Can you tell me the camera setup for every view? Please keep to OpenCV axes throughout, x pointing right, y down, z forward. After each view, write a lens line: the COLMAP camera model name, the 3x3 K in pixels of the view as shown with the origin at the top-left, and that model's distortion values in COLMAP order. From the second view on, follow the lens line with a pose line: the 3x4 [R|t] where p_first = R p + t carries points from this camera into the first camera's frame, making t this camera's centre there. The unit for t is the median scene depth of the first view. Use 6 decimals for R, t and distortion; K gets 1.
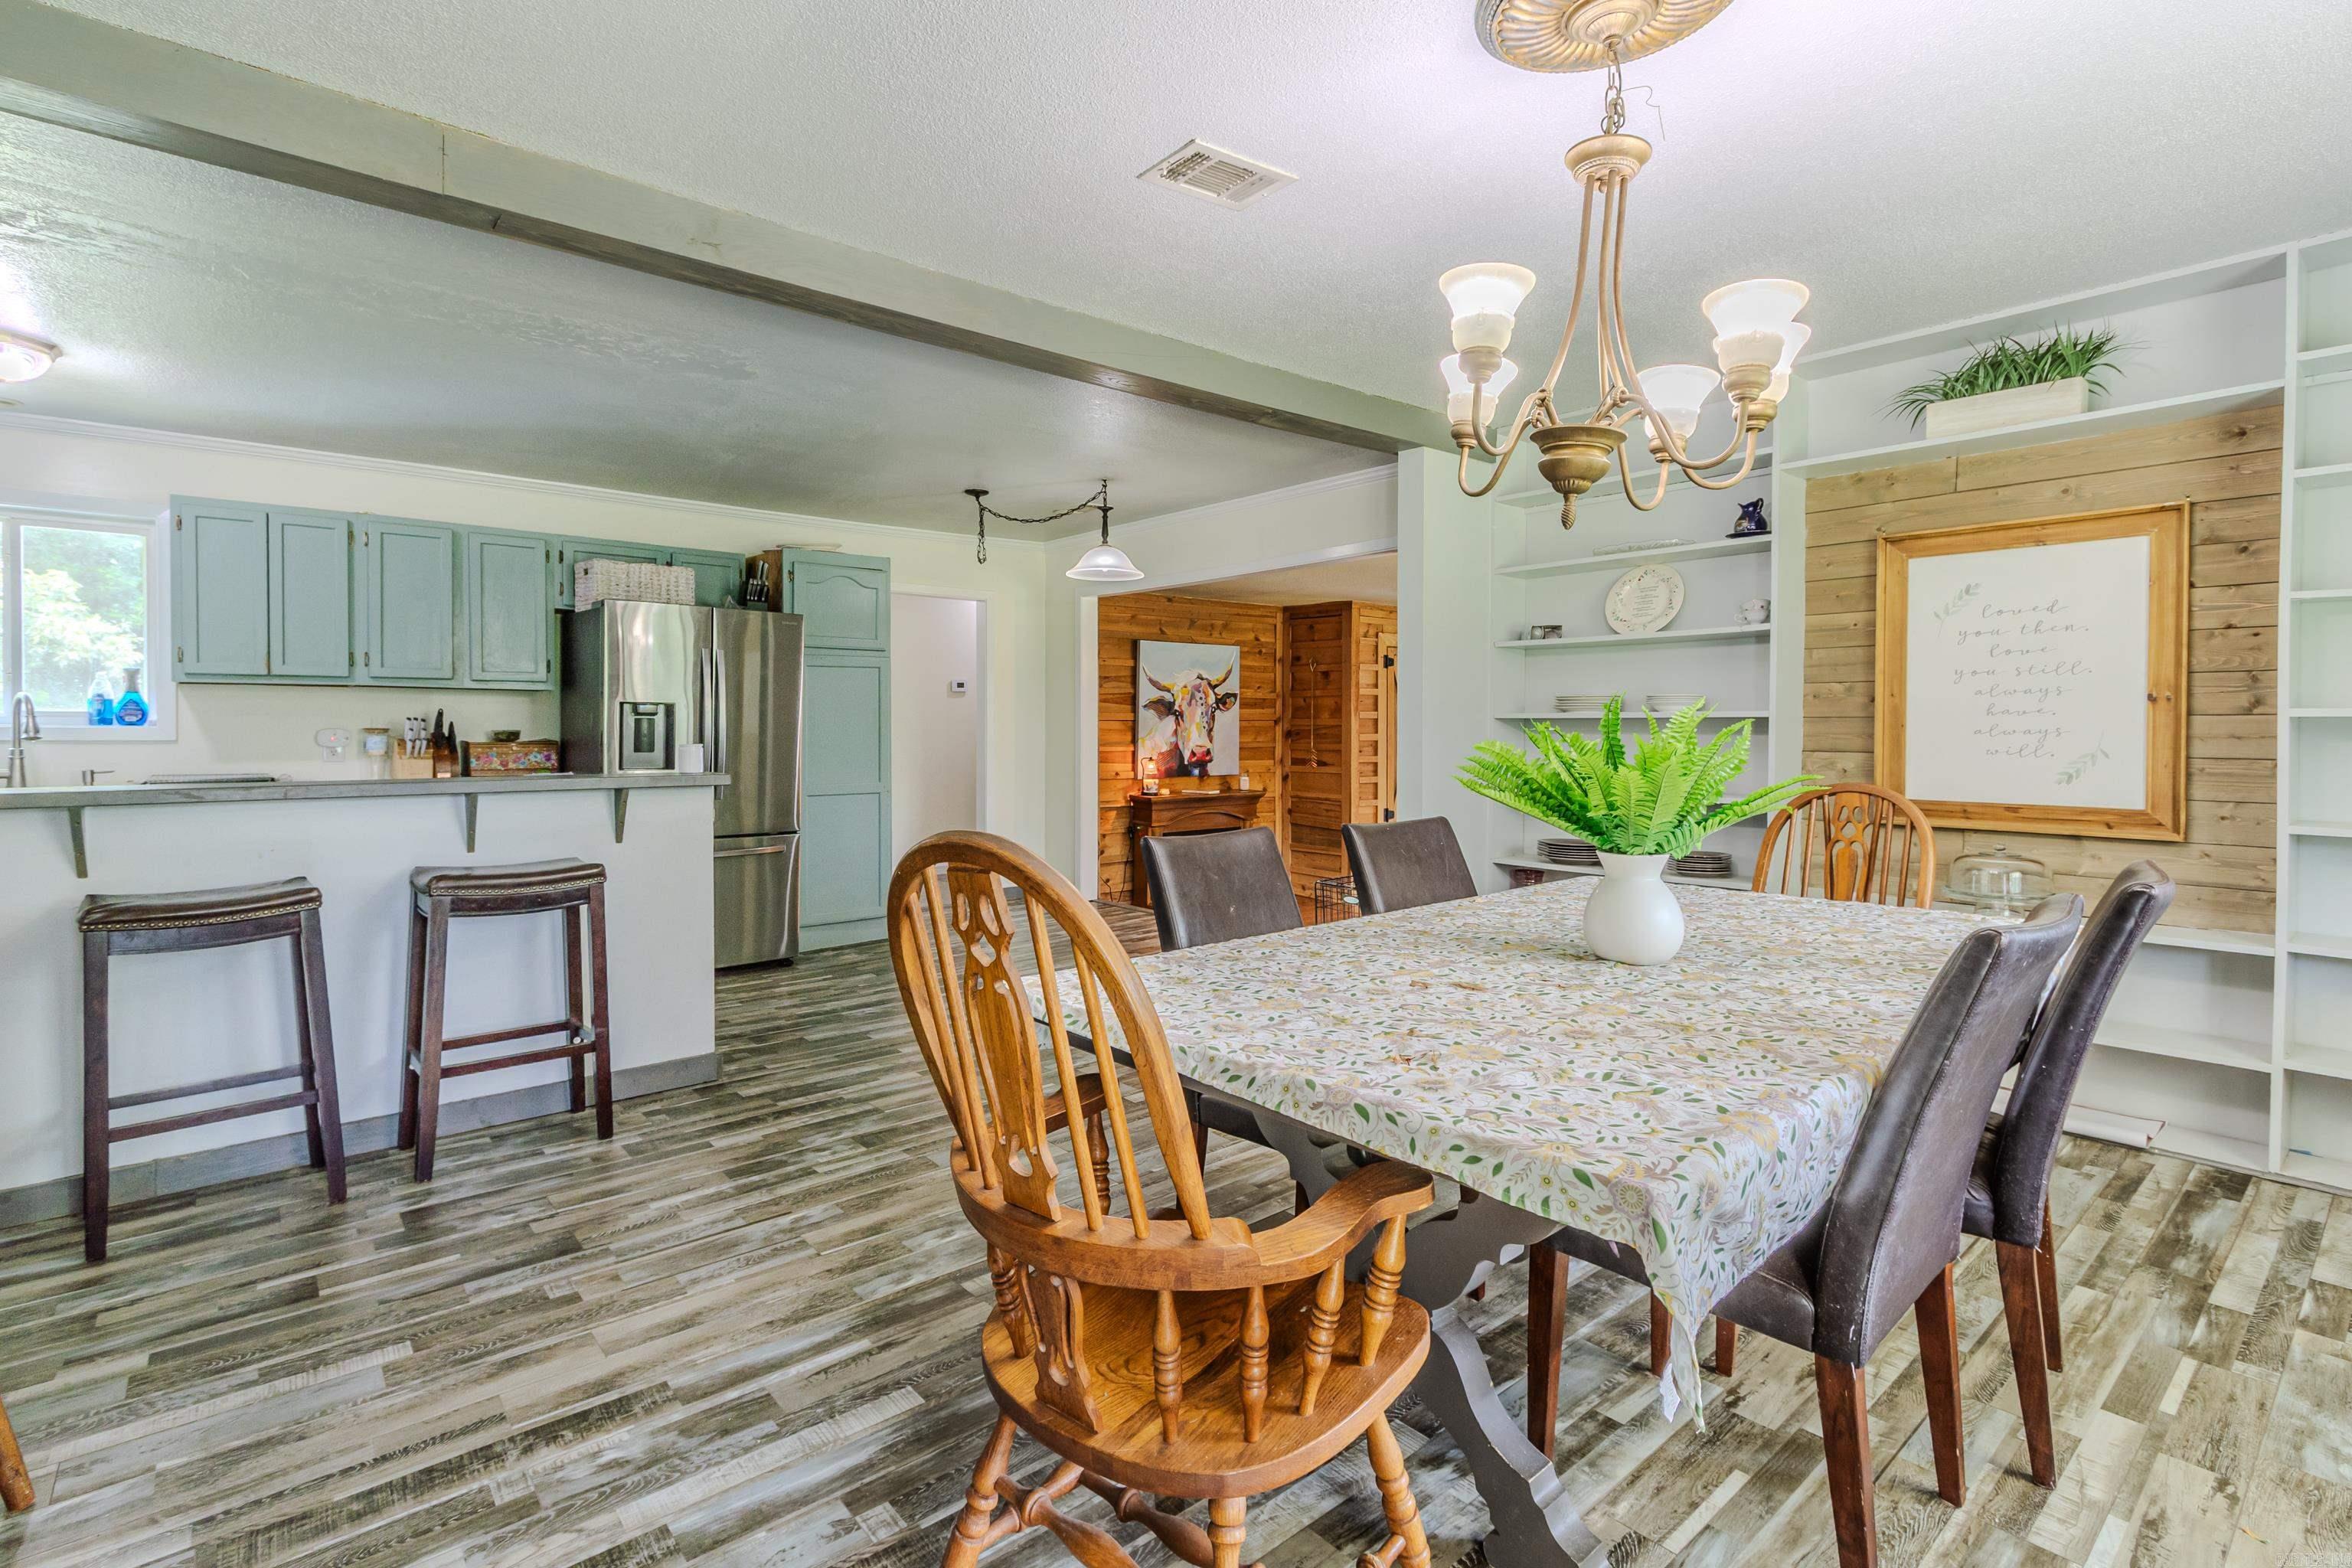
lens RADIAL K [[1092.3, 0, 1177.4], [0, 1092.3, 732.6], [0, 0, 1]] dist [0.000456, -0.000331]
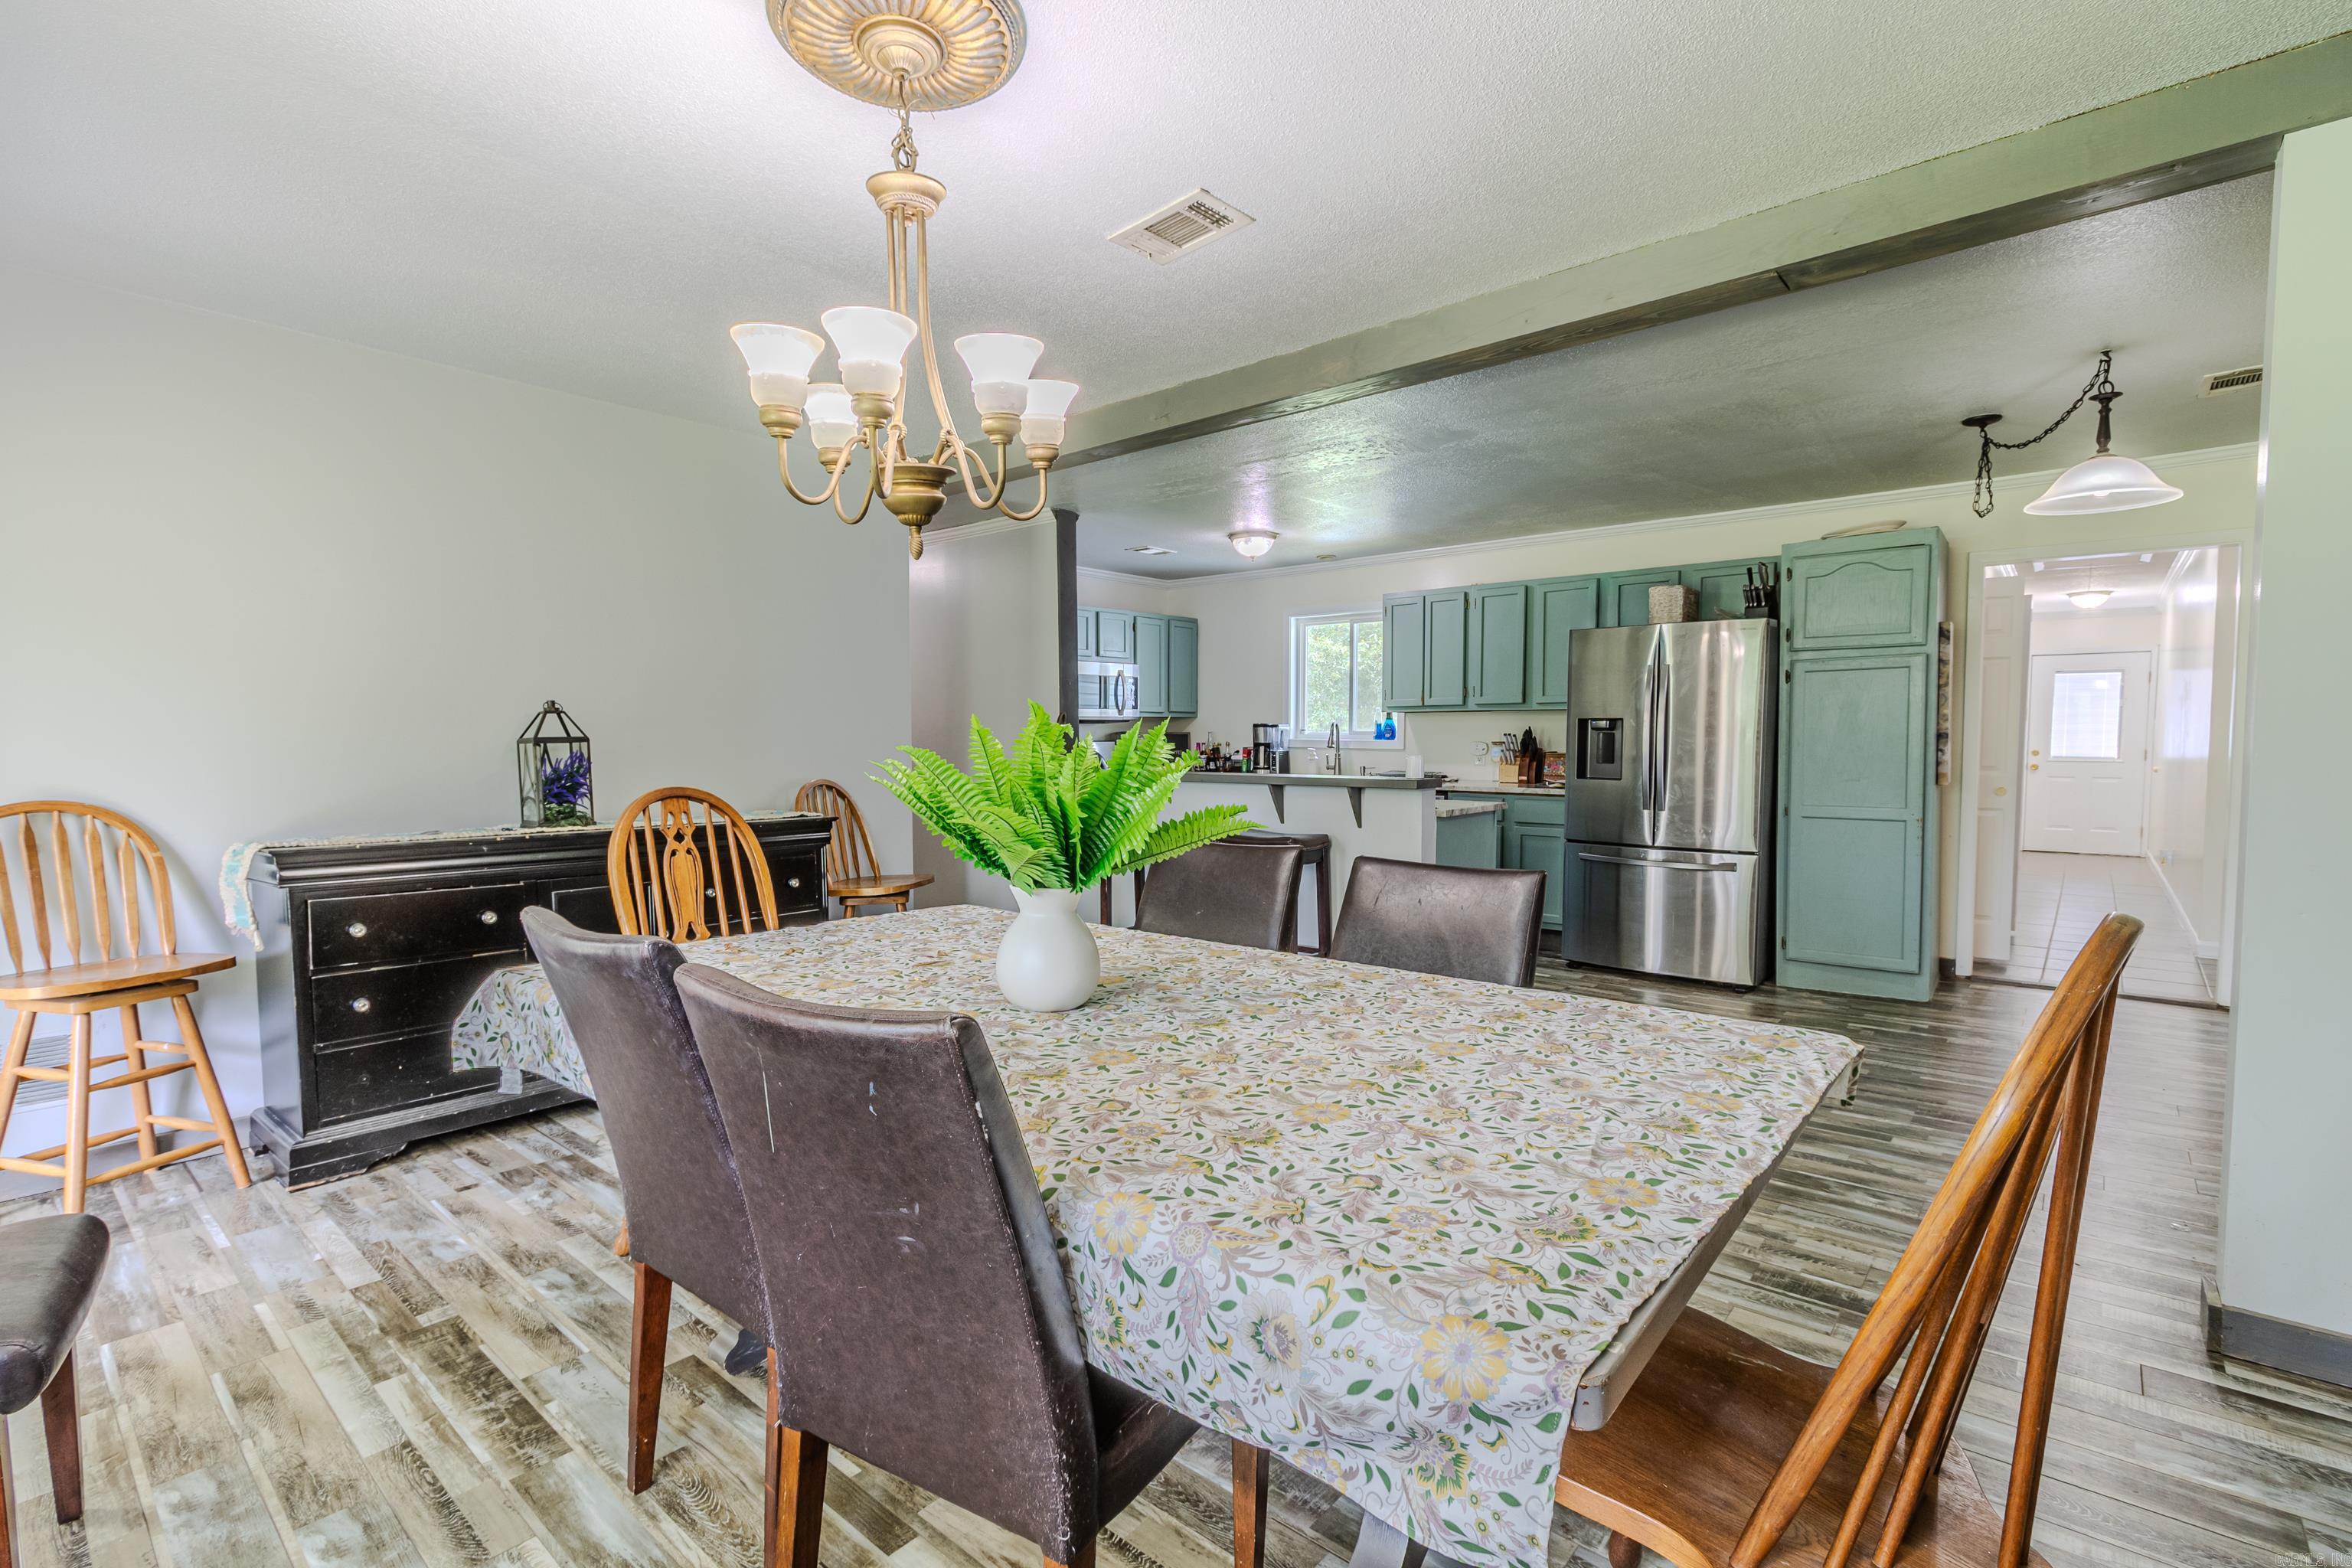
lens RADIAL K [[1087.1, 0, 1175.1], [0, 1087.1, 780.6], [0, 0, 1]] dist [0.005156, -0.002556]
pose [[0.135567, 0.035130, -0.990145, 0.593405], [-0.003740, 0.999382, 0.034945, -0.001387], [0.990761, -0.001035, 0.135615, 0.444378]]
